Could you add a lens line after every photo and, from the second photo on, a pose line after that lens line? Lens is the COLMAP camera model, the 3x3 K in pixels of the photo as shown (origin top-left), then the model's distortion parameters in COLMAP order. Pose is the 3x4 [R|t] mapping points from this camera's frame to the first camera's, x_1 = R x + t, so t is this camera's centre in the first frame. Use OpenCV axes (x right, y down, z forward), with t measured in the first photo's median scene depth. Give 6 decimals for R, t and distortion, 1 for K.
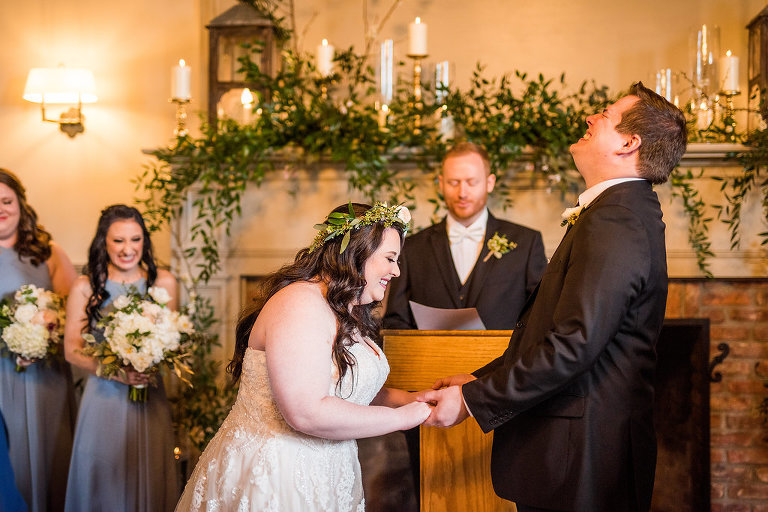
lens RADIAL K [[1125.6, 0, 384.0], [0, 1125.6, 256.0], [0, 0, 1]] dist [-0.003916, 0.006590]
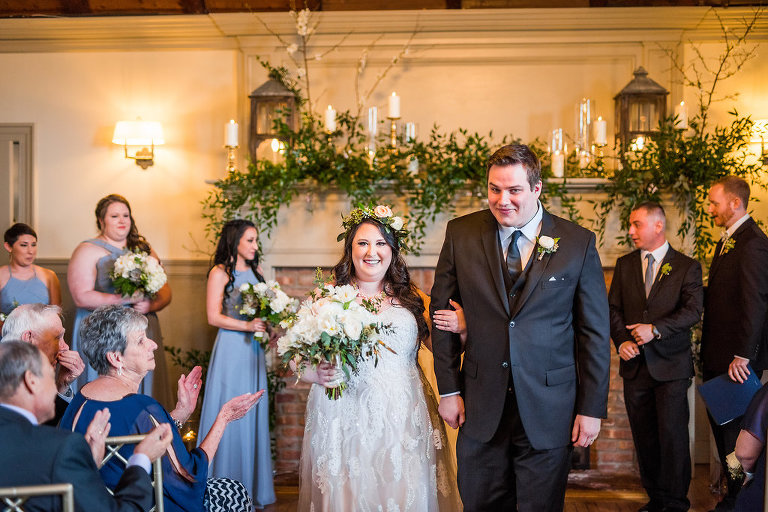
lens RADIAL K [[1125.6, 0, 384.0], [0, 1125.6, 256.0], [0, 0, 1]] dist [-0.003916, 0.006590]
pose [[0.998335, -0.002590, 0.057619, -0.069741], [0.002561, 0.999997, 0.000573, 0.003321], [-0.057620, -0.000425, 0.998339, -0.486447]]
